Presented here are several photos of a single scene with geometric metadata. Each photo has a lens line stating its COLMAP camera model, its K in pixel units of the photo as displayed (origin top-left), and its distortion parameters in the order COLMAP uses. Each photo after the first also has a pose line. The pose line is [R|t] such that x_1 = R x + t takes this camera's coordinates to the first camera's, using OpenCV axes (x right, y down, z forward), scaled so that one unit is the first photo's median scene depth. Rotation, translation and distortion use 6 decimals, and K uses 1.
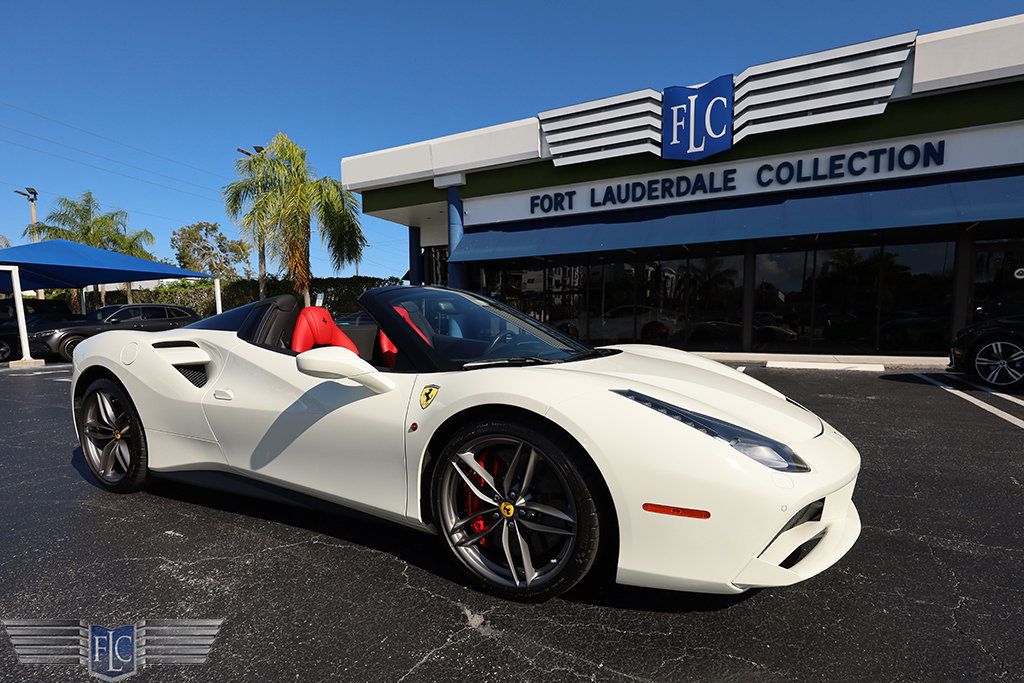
lens RADIAL K [[507.3, 0, 521.4], [0, 507.3, 367.5], [0, 0, 1]] dist [0.003355, -0.001113]
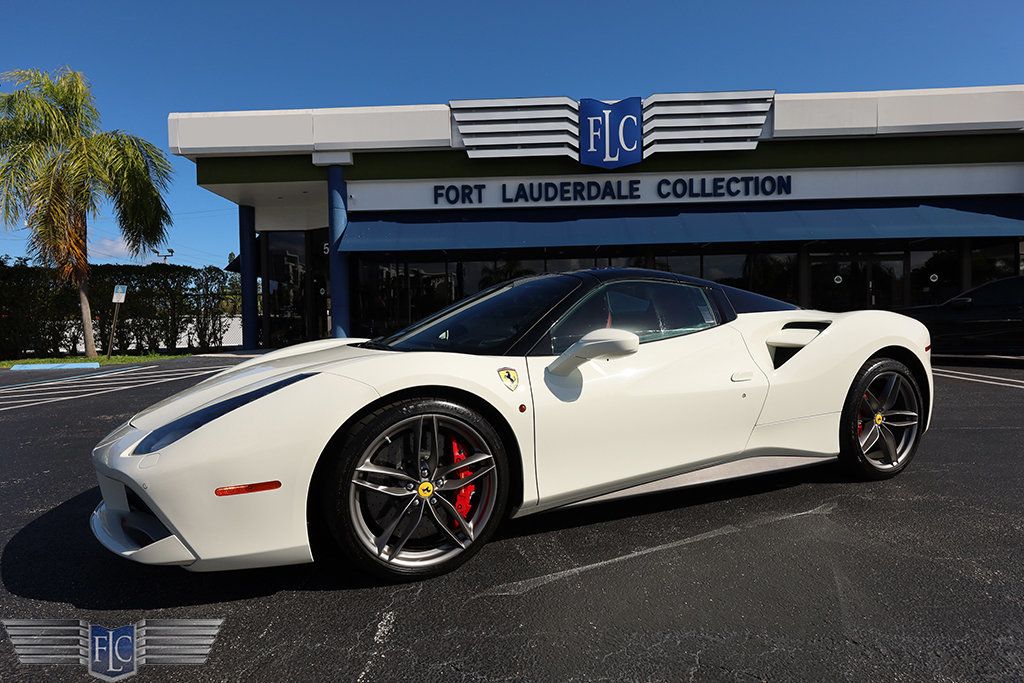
lens RADIAL K [[570.9, 0, 514.2], [0, 570.9, 339.7], [0, 0, 1]] dist [0.002220, -0.002264]
pose [[0.905083, -0.021800, 0.424676, -0.341594], [0.048504, 0.997460, -0.052170, 0.006946], [-0.422460, 0.067817, 0.903841, 0.013937]]
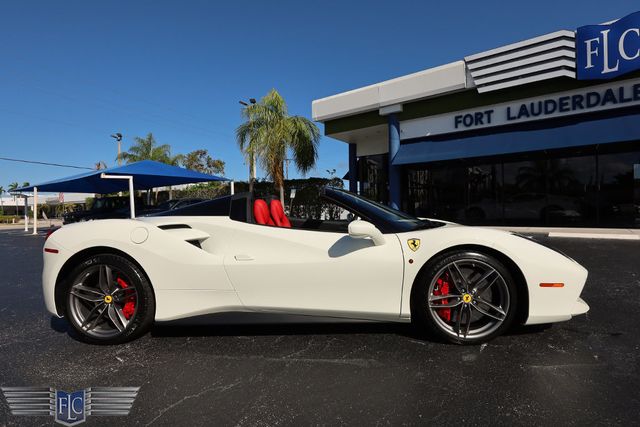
lens RADIAL K [[336.7, 0, 315.8], [0, 336.7, 207.9], [0, 0, 1]] dist [0.001878, 0.000130]
pose [[0.982287, -0.010192, -0.187105, -0.212501], [-0.006865, 0.995892, -0.090288, -0.002138], [0.187257, 0.089973, 0.978182, 0.057730]]
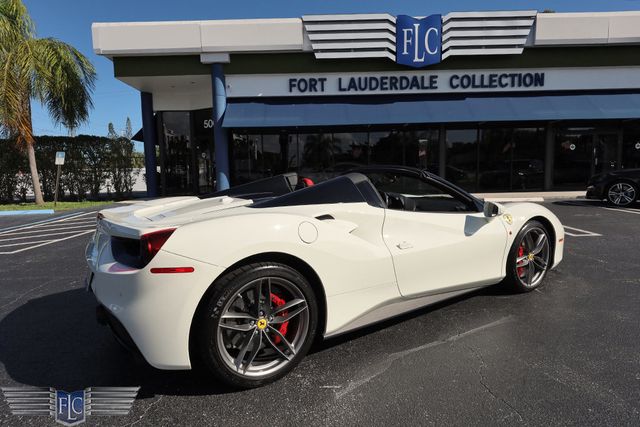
lens RADIAL K [[399.3, 0, 323.7], [0, 399.3, 213.9], [0, 0, 1]] dist [-0.003096, 0.001453]
pose [[0.890963, -0.058282, 0.450320, -0.432375], [0.053769, 0.998293, 0.022820, -0.015740], [-0.450881, 0.003881, 0.892575, 0.070162]]
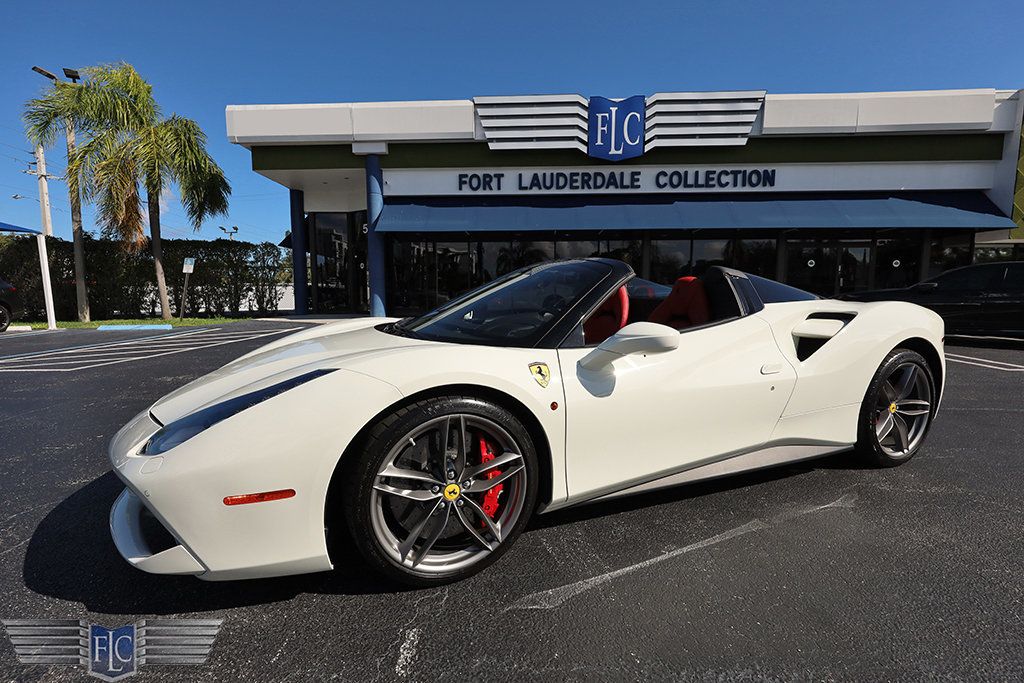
lens RADIAL K [[475.6, 0, 516.9], [0, 475.6, 342.4], [0, 0, 1]] dist [0.001511, -0.001524]
pose [[0.911419, -0.035151, 0.409975, -0.331526], [0.029664, 0.999365, 0.019737, -0.002488], [-0.410409, -0.005827, 0.911883, 0.050591]]
